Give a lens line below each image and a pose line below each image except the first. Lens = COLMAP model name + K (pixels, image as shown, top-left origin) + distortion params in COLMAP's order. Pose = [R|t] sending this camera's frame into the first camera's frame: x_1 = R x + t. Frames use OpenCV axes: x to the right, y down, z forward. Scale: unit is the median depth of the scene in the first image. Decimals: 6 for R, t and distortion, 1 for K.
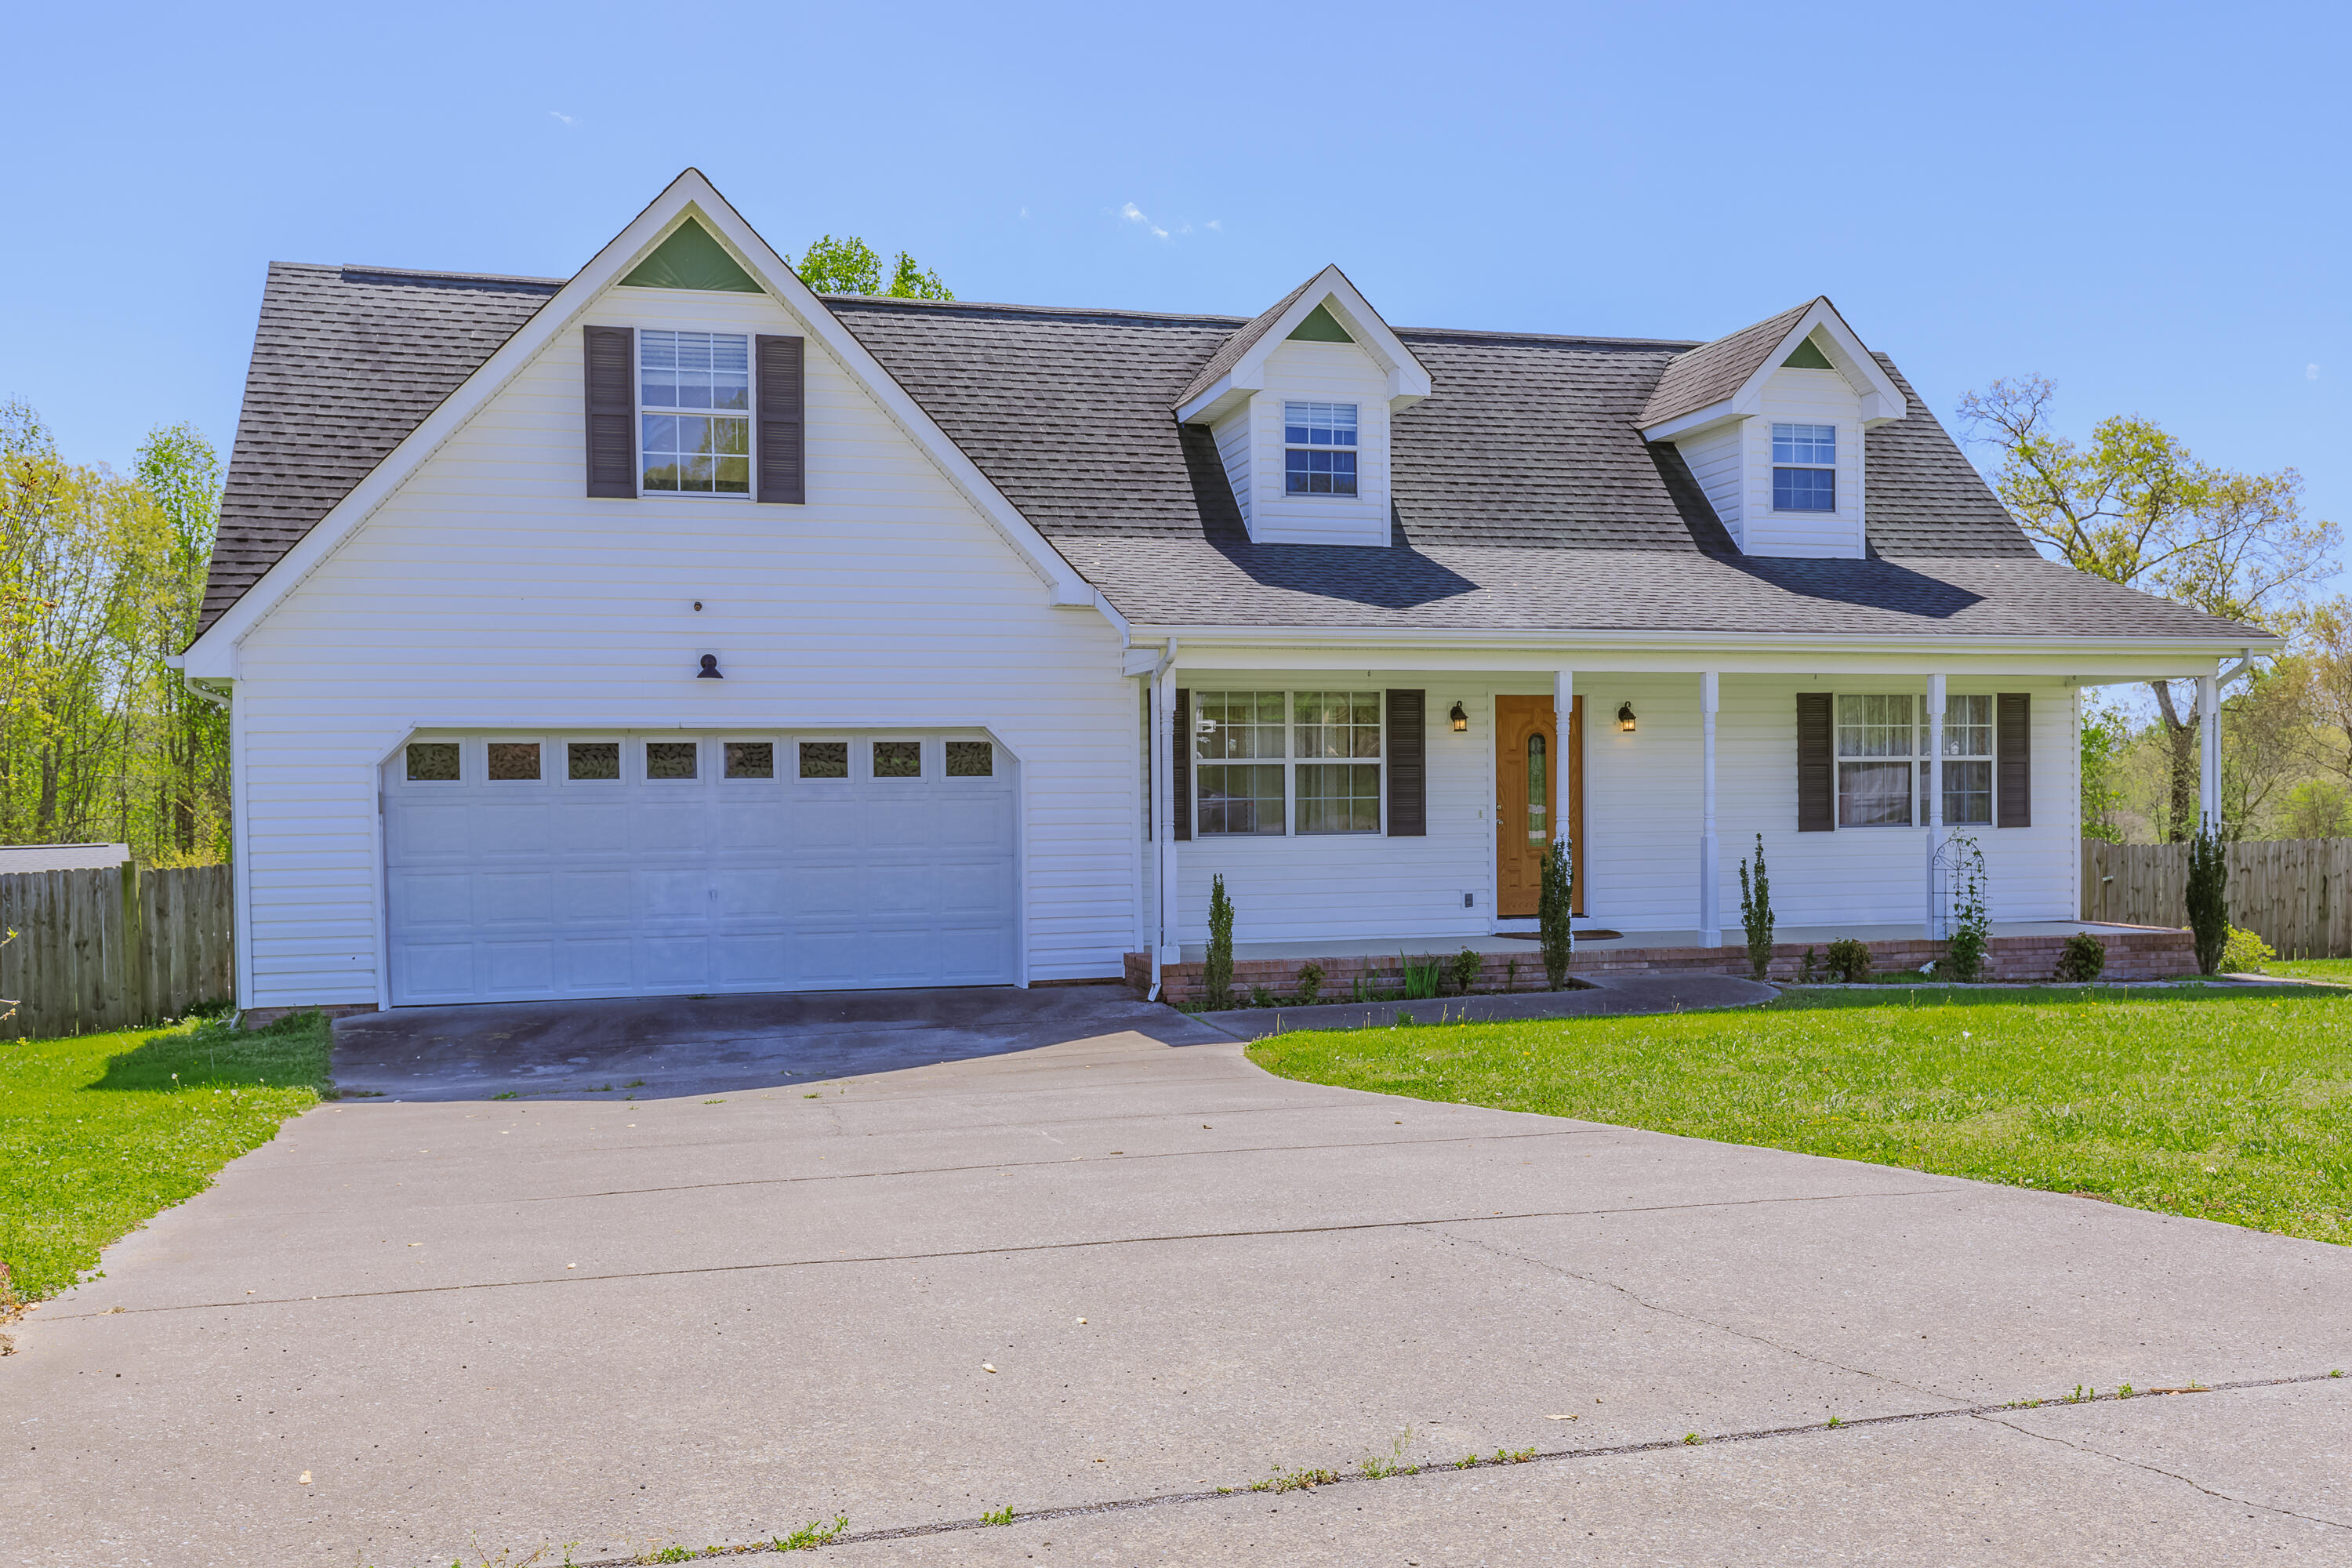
lens RADIAL K [[1949.0, 0, 1170.8], [0, 1949.0, 786.5], [0, 0, 1]] dist [-0.002302, 0.003279]
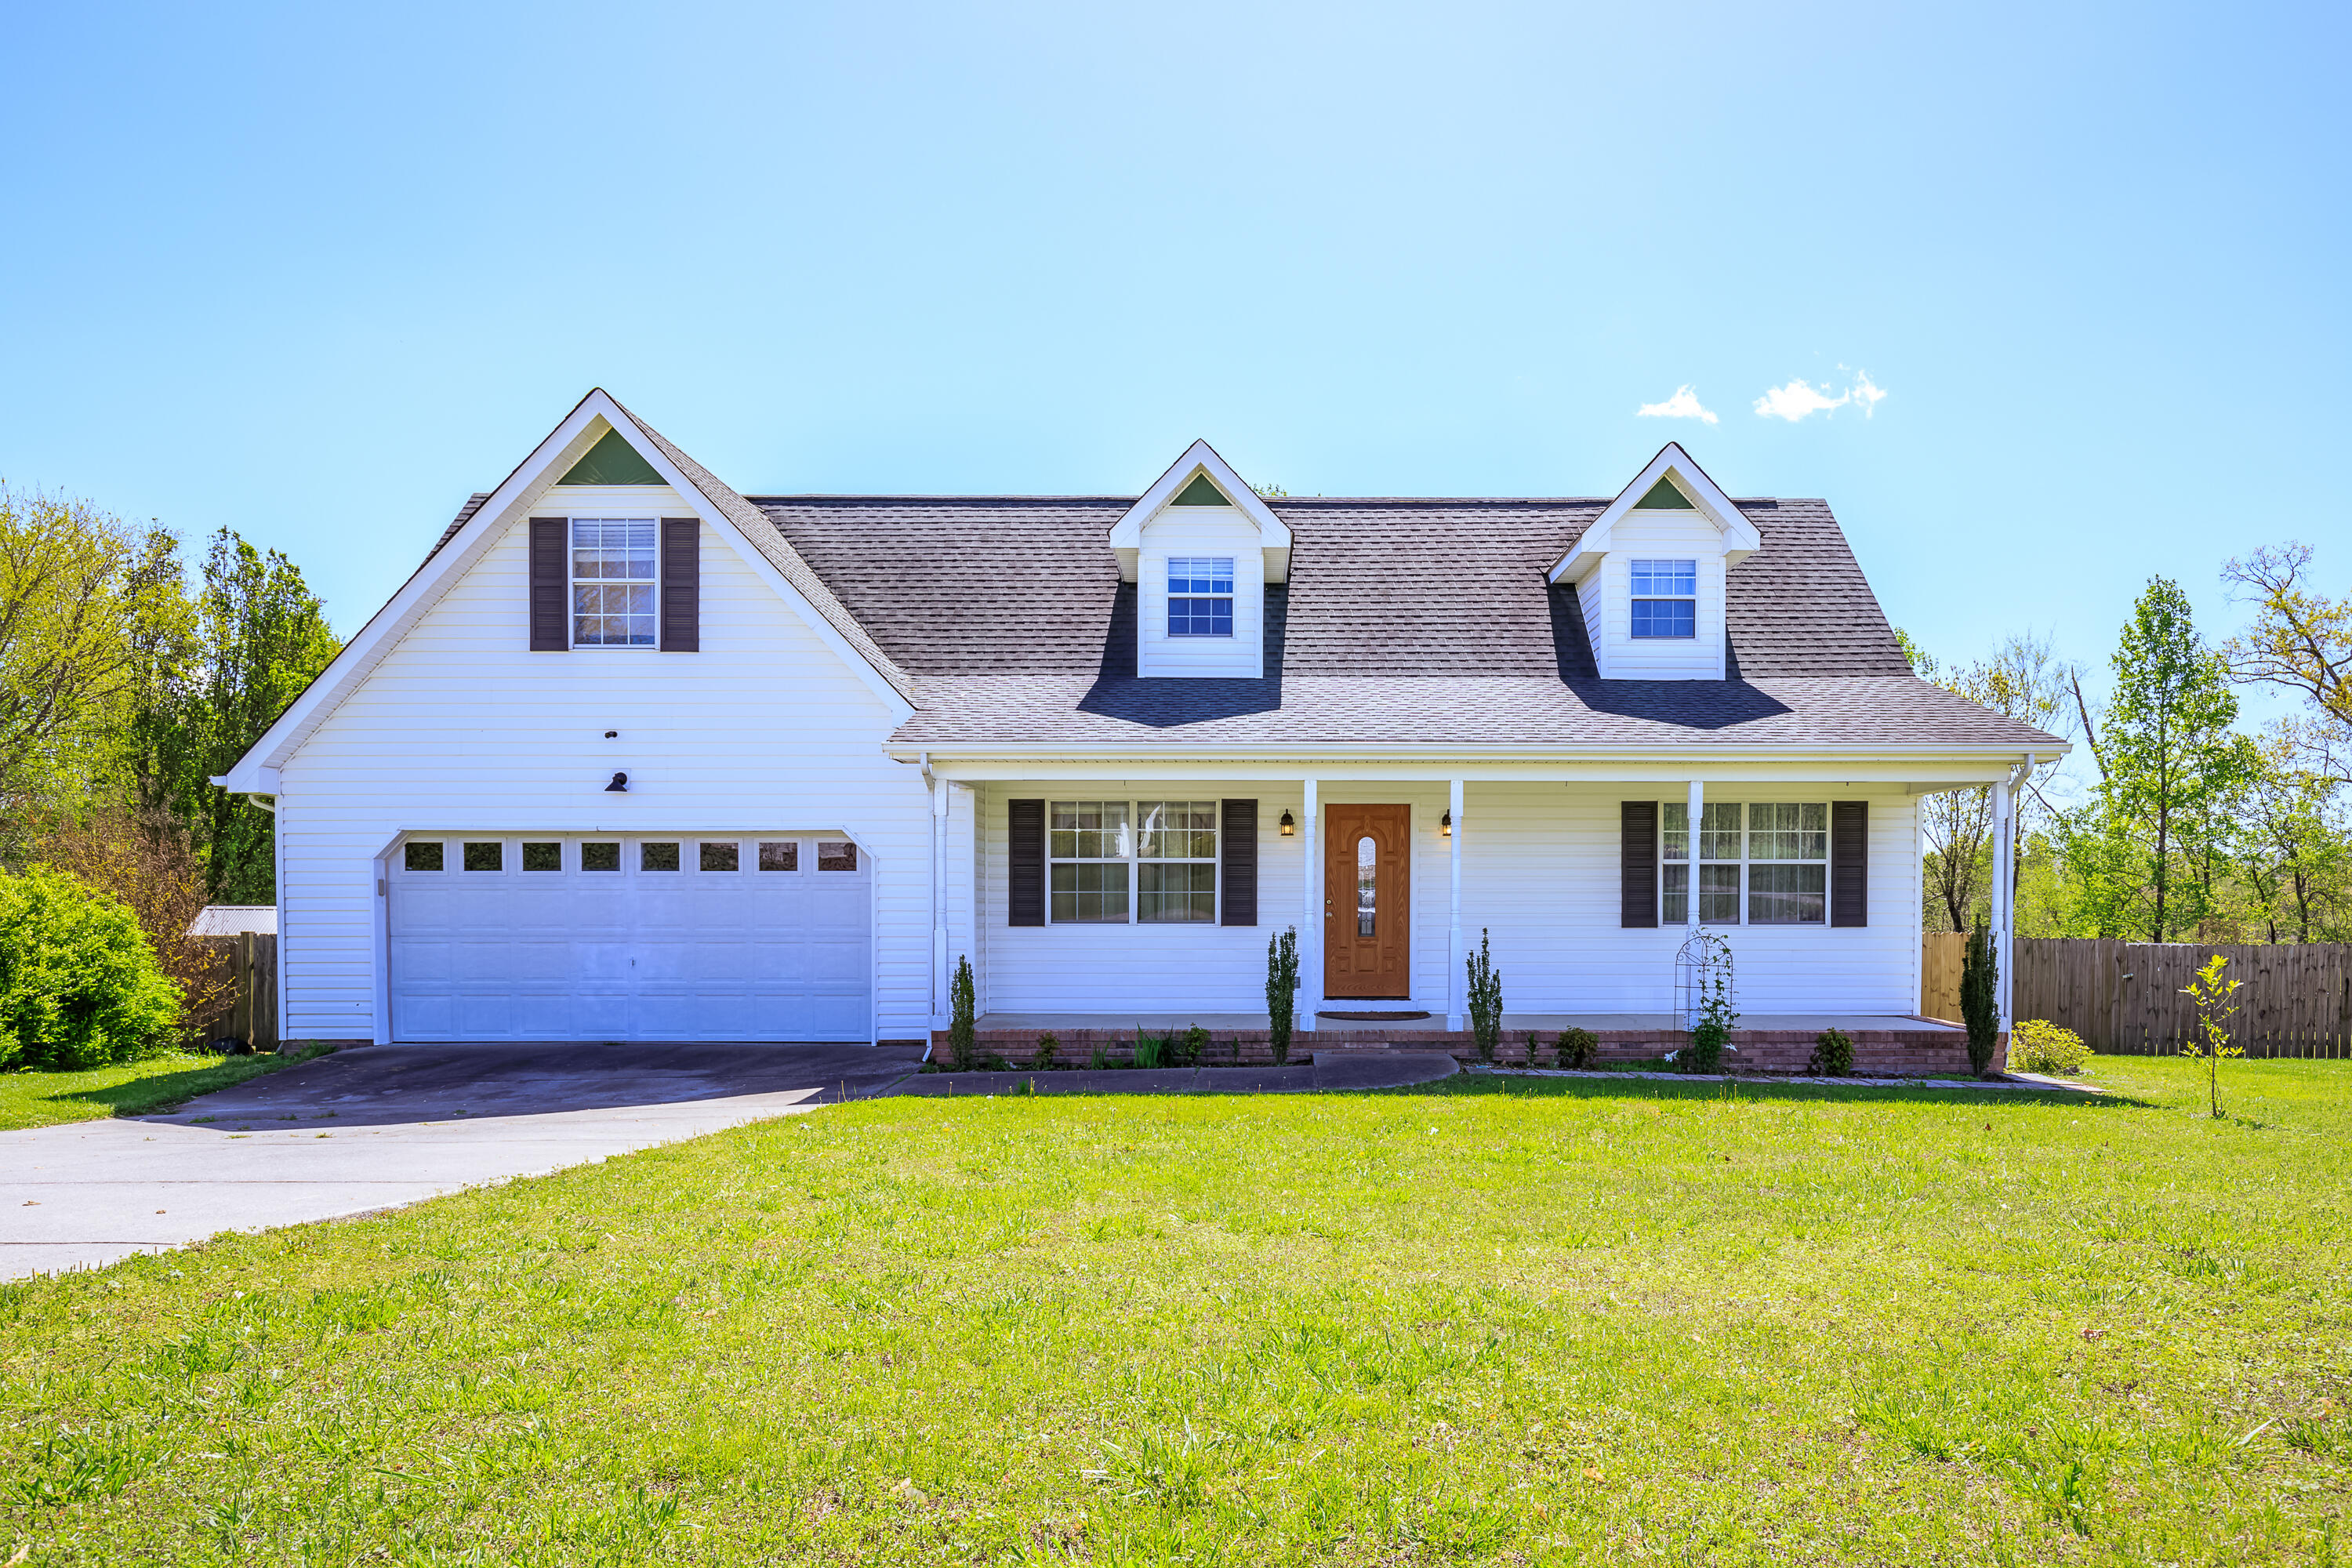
lens RADIAL K [[1425.0, 0, 1283.4], [0, 1425.0, 874.6], [0, 0, 1]] dist [-0.012164, -0.002326]
pose [[0.969851, 0.007011, -0.243598, 0.378327], [-0.009143, 0.999929, -0.007622, 0.001345], [0.243527, 0.009620, 0.969846, 0.198961]]
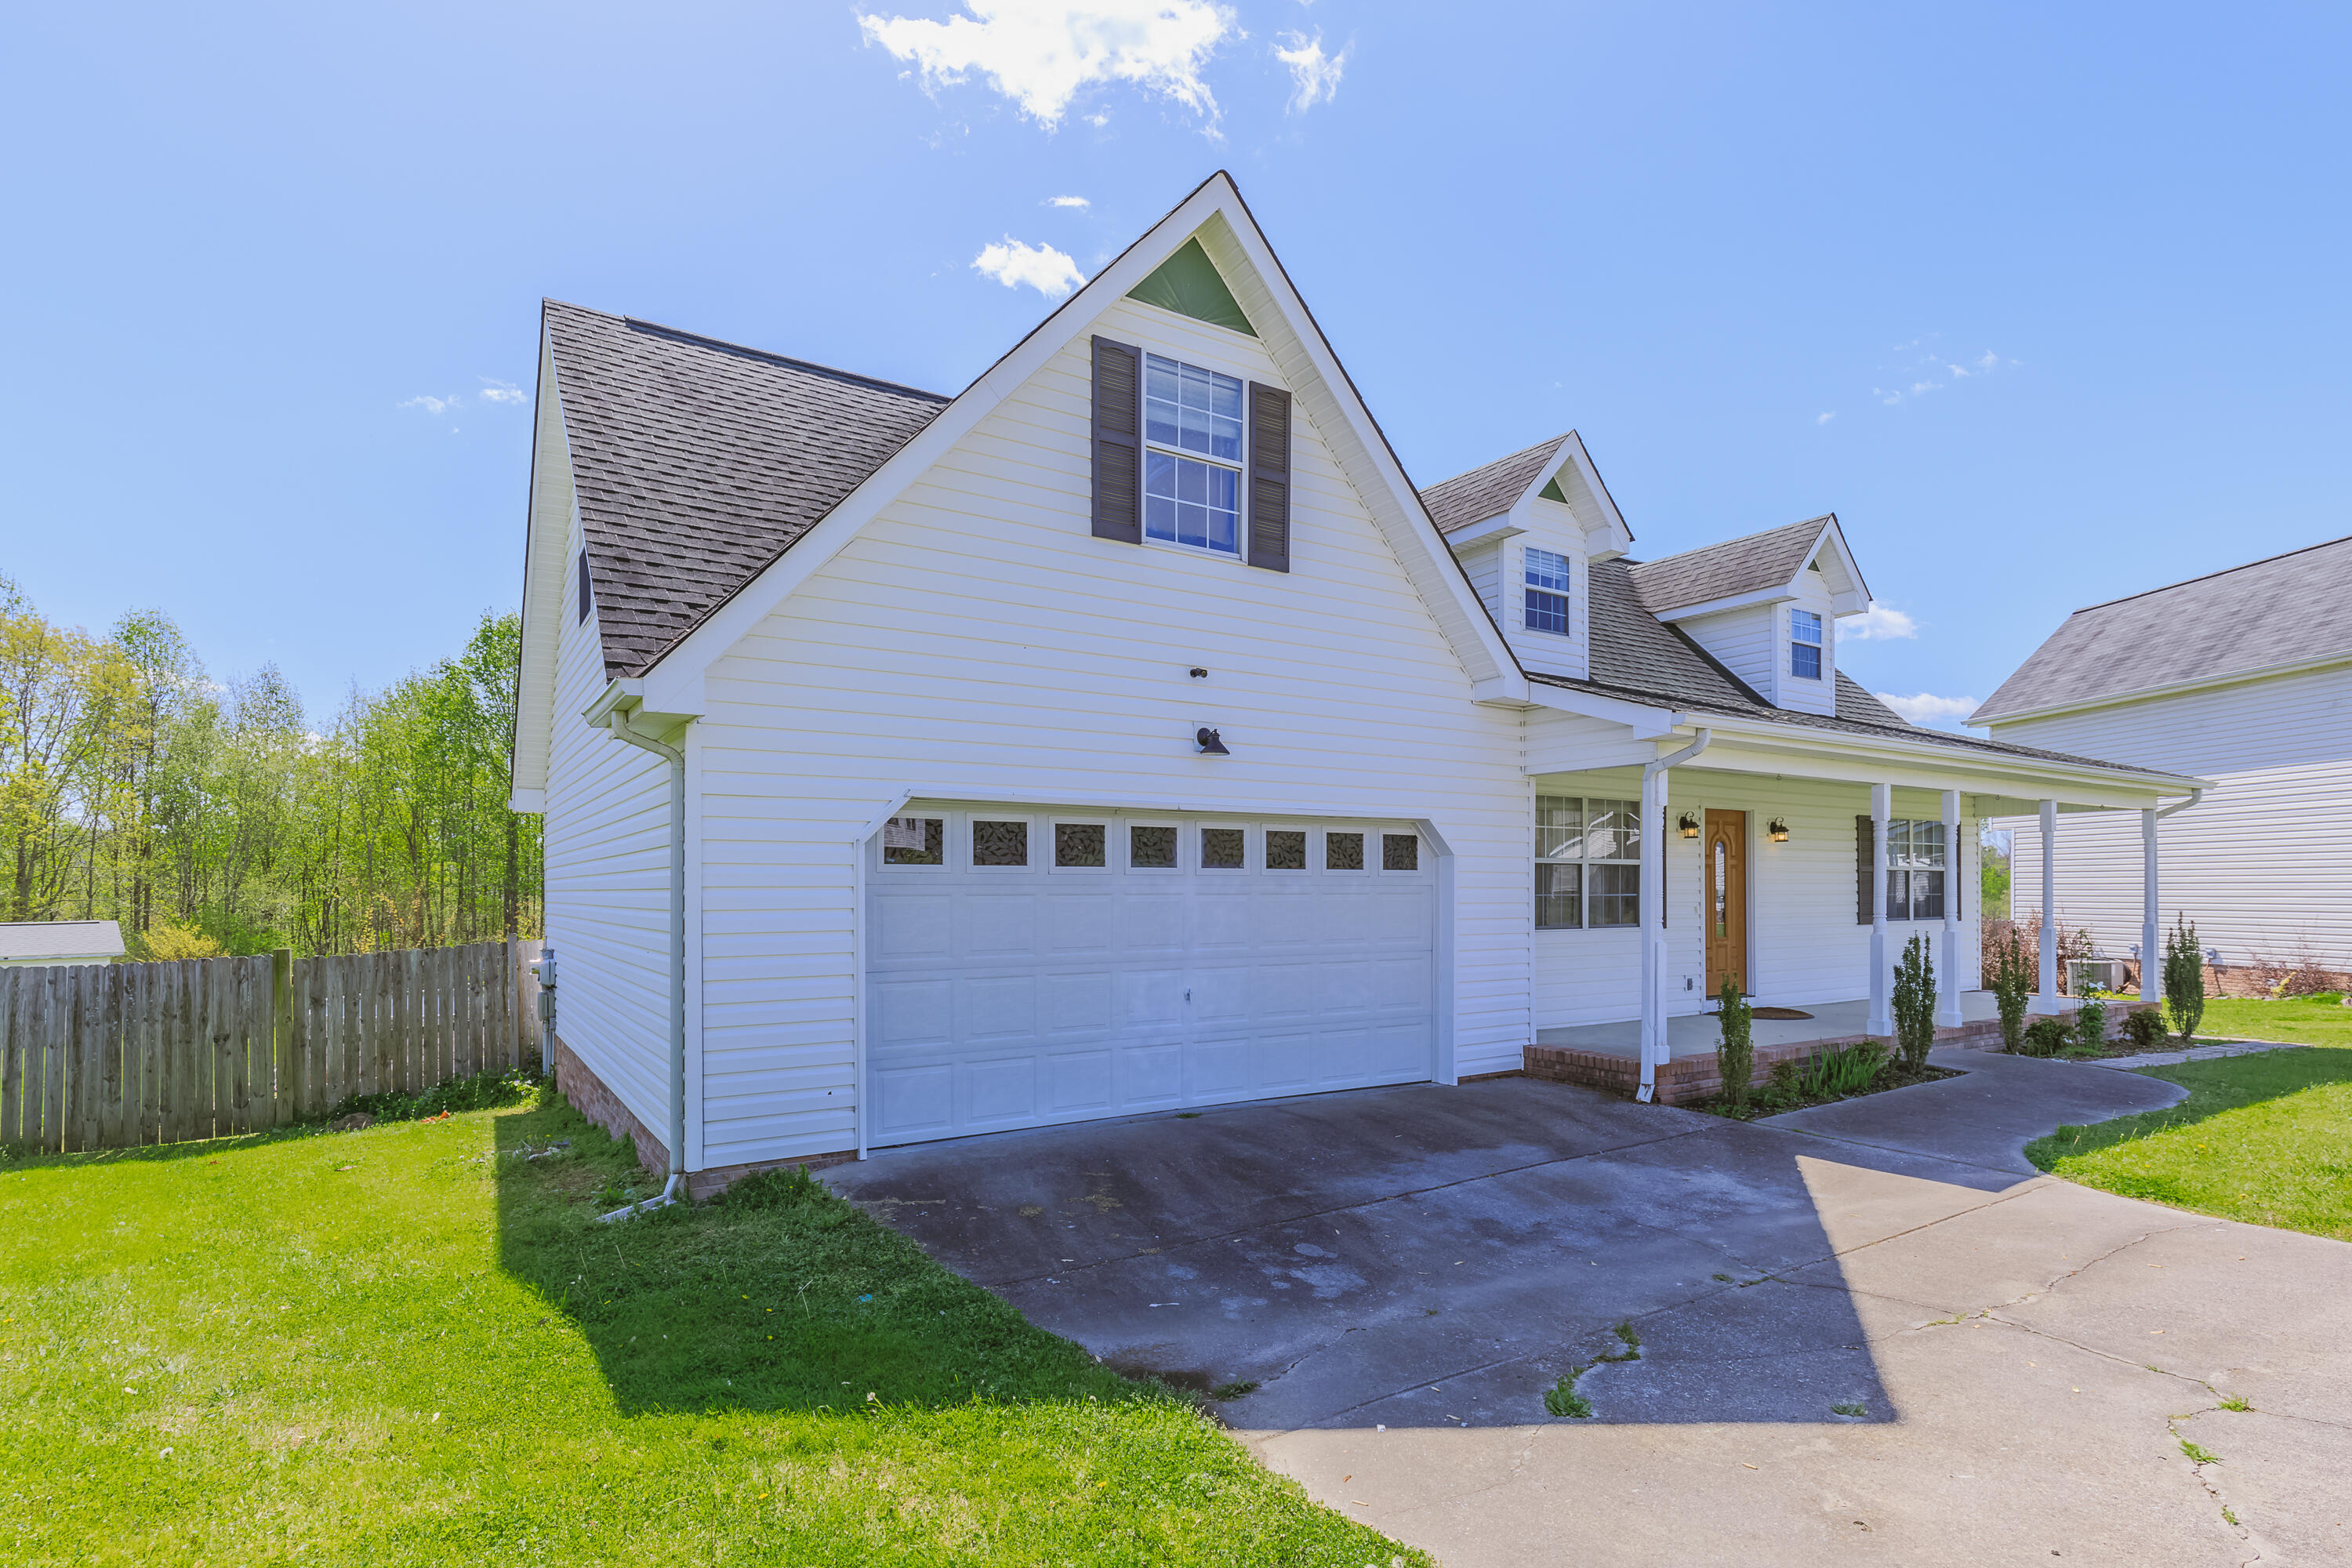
lens RADIAL K [[1106.1, 0, 1102.5], [0, 1106.1, 861.3], [0, 0, 1]] dist [0.012512, -0.001711]
pose [[0.965412, 0.016770, 0.260189, -0.386638], [-0.010863, 0.999650, -0.024125, 0.005381], [-0.260502, 0.020464, 0.965256, 0.492167]]
